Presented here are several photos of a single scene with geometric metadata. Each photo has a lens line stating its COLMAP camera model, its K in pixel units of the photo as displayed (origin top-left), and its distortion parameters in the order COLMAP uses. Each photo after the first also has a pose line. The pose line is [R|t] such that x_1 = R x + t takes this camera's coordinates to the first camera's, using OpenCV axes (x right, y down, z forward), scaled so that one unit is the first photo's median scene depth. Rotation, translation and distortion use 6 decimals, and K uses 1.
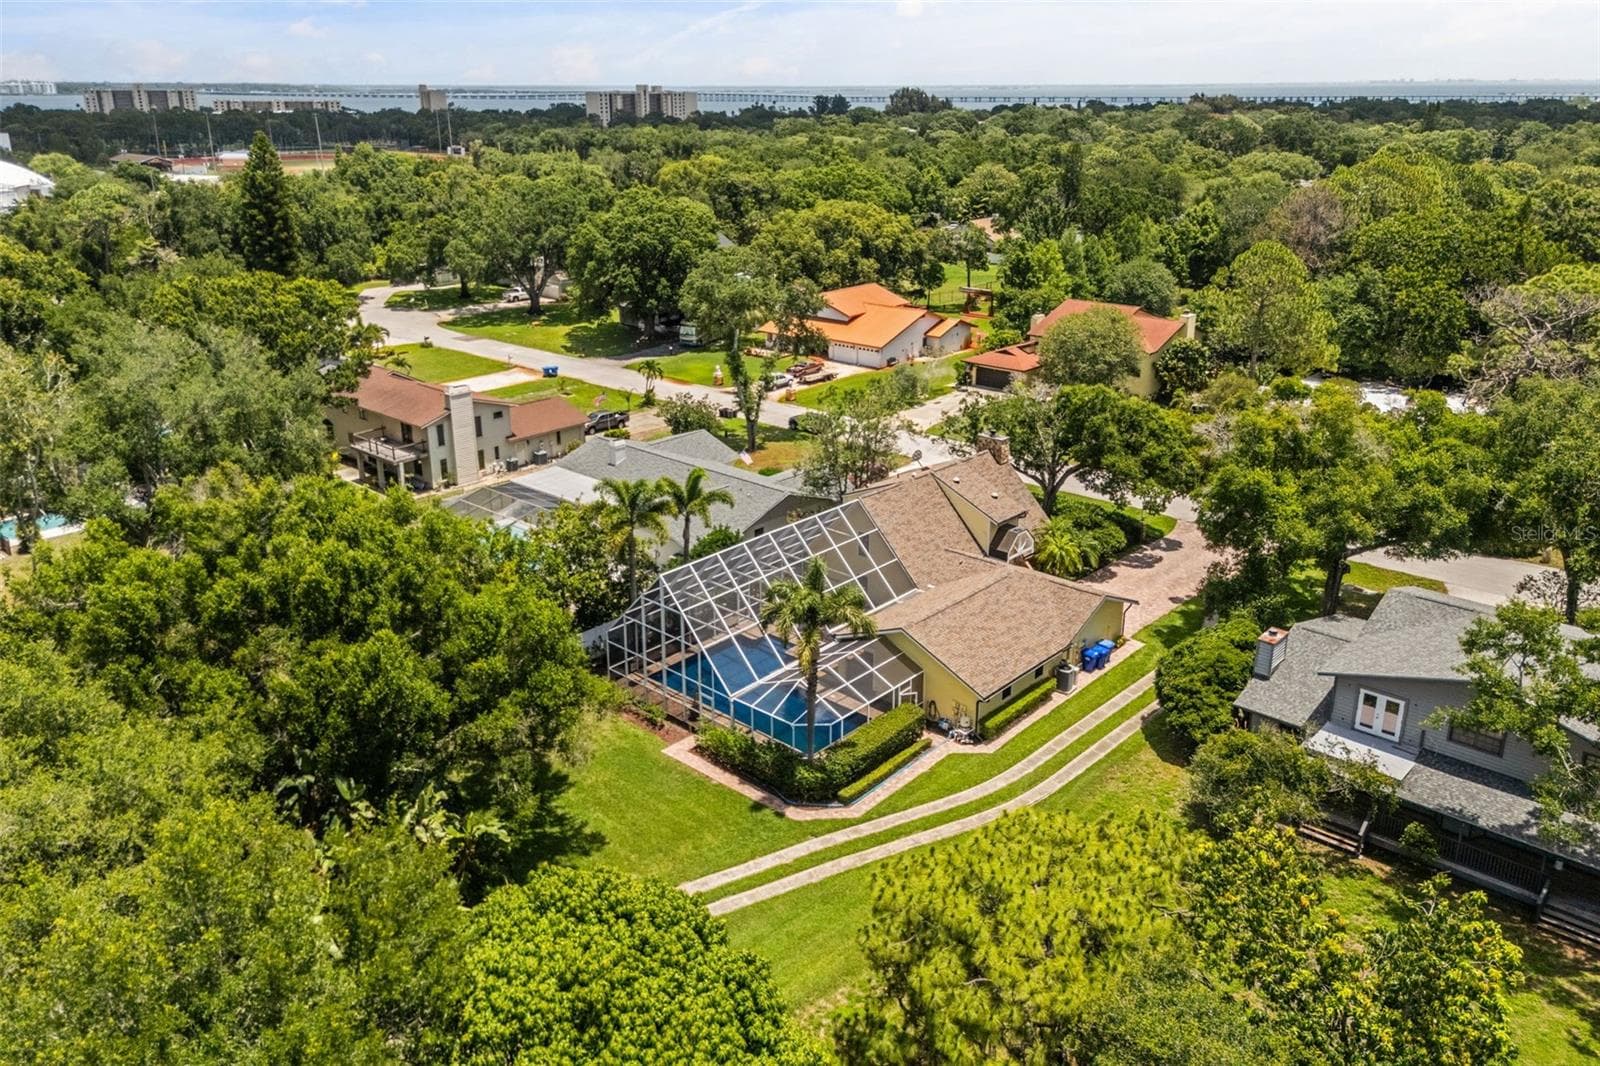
lens RADIAL K [[1176.7, 0, 800.0], [0, 1176.7, 533.0], [0, 0, 1]] dist [0.078466, -0.061430]
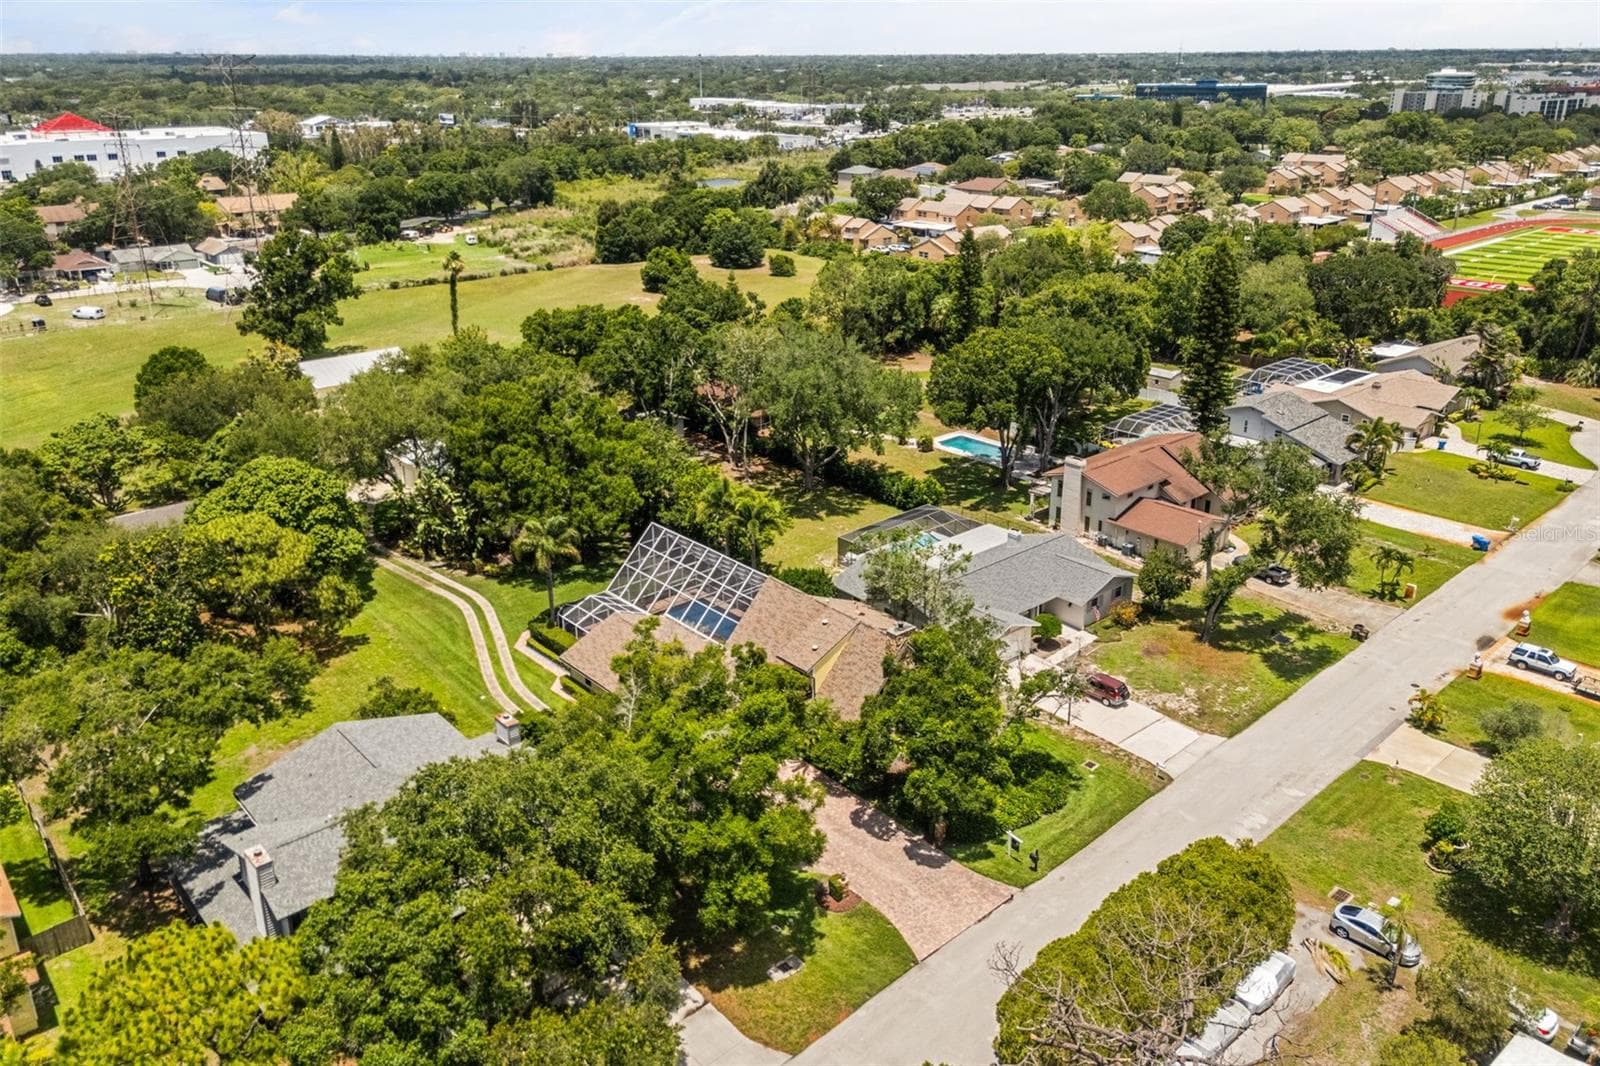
lens RADIAL K [[1176.7, 0, 800.0], [0, 1176.7, 533.0], [0, 0, 1]] dist [0.078466, -0.061430]
pose [[-0.094804, 0.378099, -0.920898, 1.030984], [-0.354089, 0.851761, 0.386166, -0.493147], [0.930394, 0.362690, 0.053130, 0.798343]]
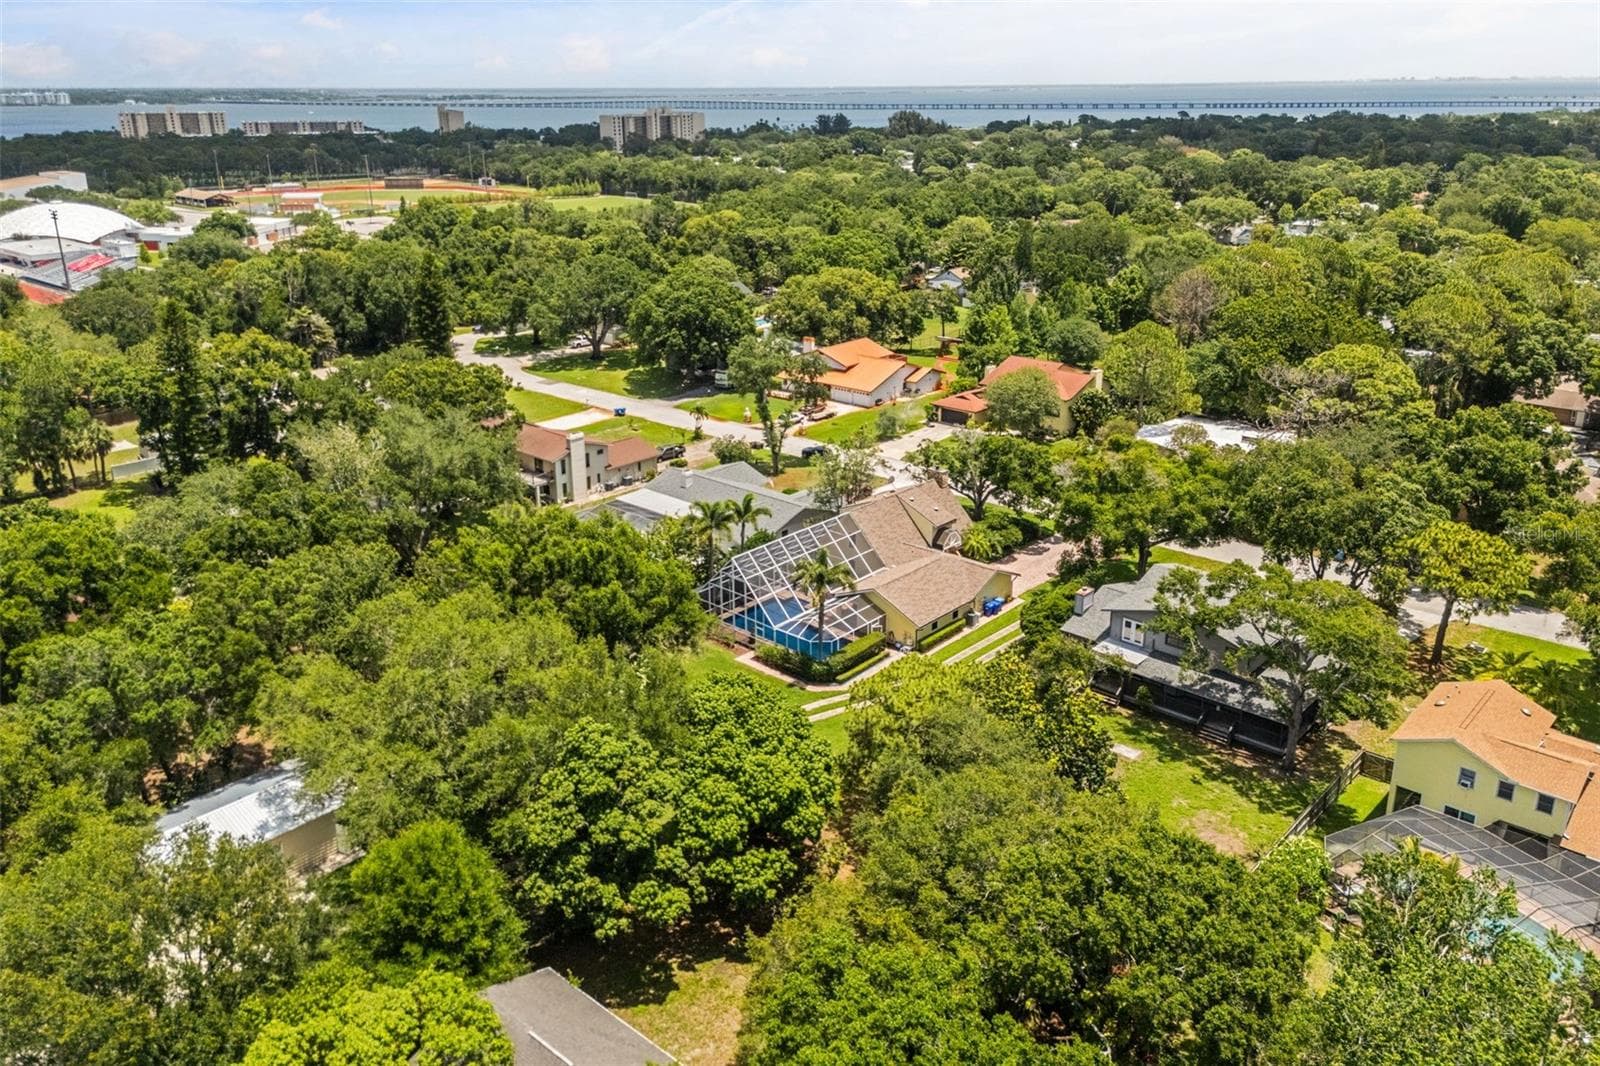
lens RADIAL K [[1176.7, 0, 800.0], [0, 1176.7, 533.0], [0, 0, 1]] dist [0.078466, -0.061430]
pose [[0.999988, -0.003901, -0.003096, -0.010347], [0.003901, 0.999992, -0.000082, -0.000243], [0.003096, 0.000070, 0.999995, -0.514081]]
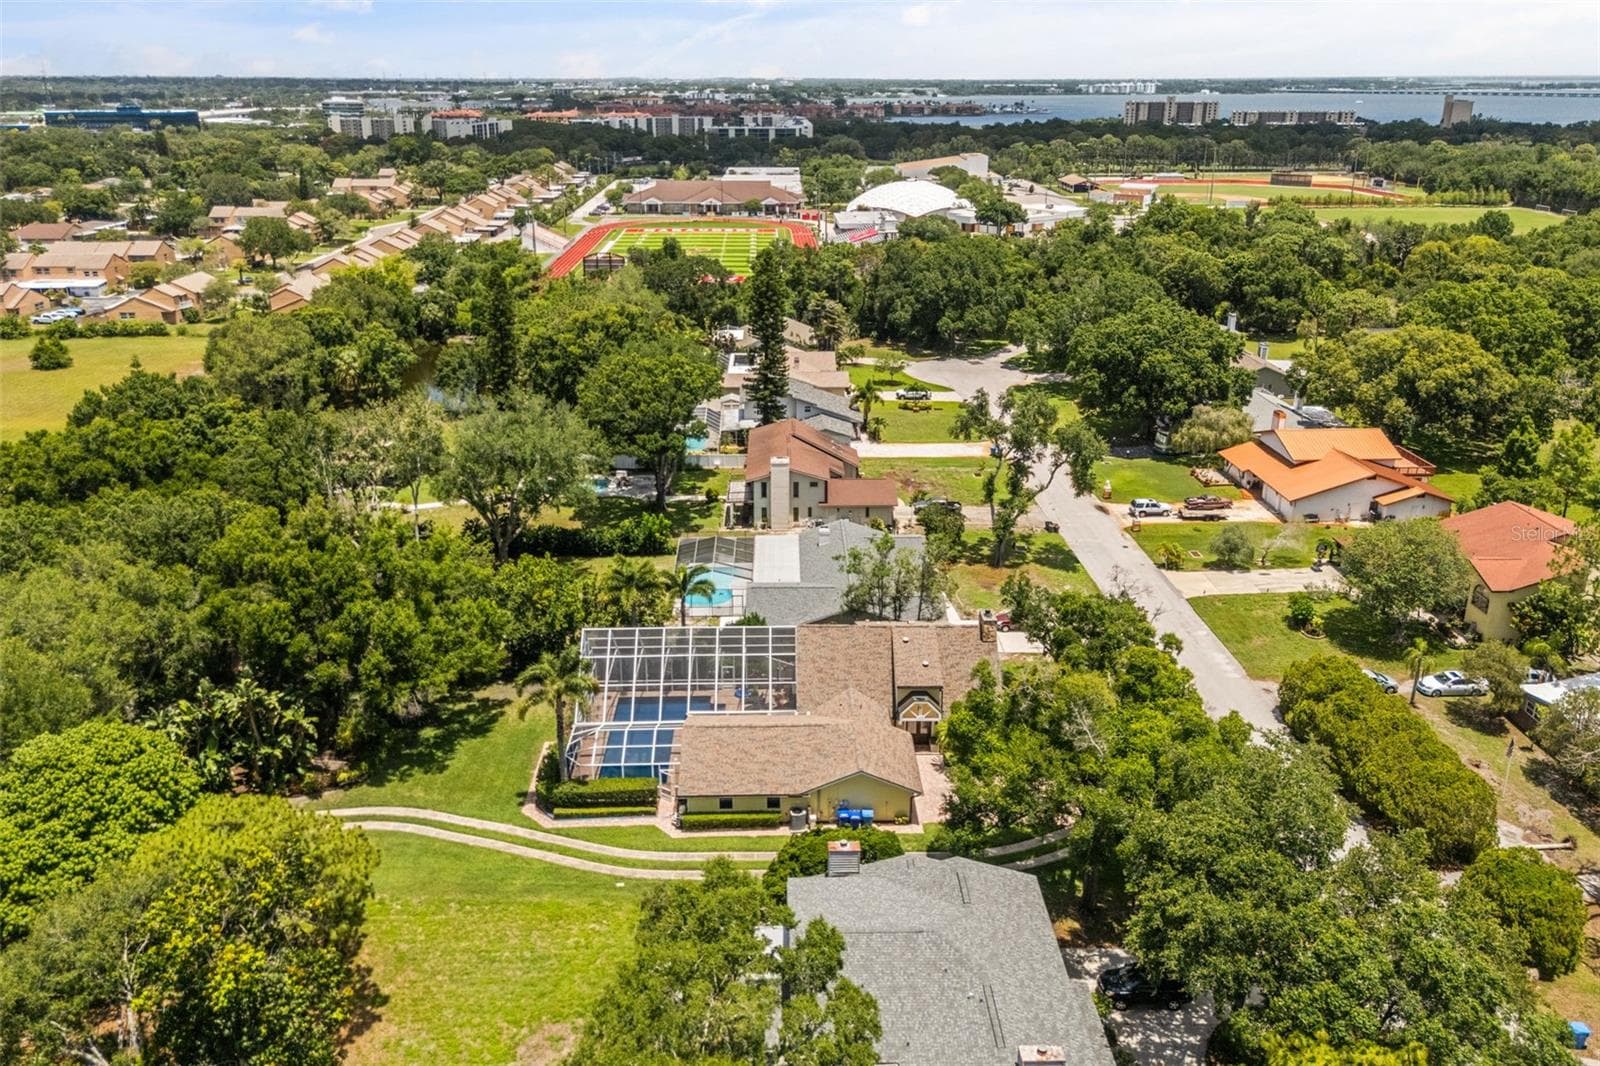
lens RADIAL K [[1176.7, 0, 800.0], [0, 1176.7, 533.0], [0, 0, 1]] dist [0.078466, -0.061430]
pose [[0.687527, 0.263747, -0.676568, 0.734397], [-0.259856, 0.959370, 0.109926, -0.221666], [0.678071, 0.100233, 0.728129, 0.073660]]
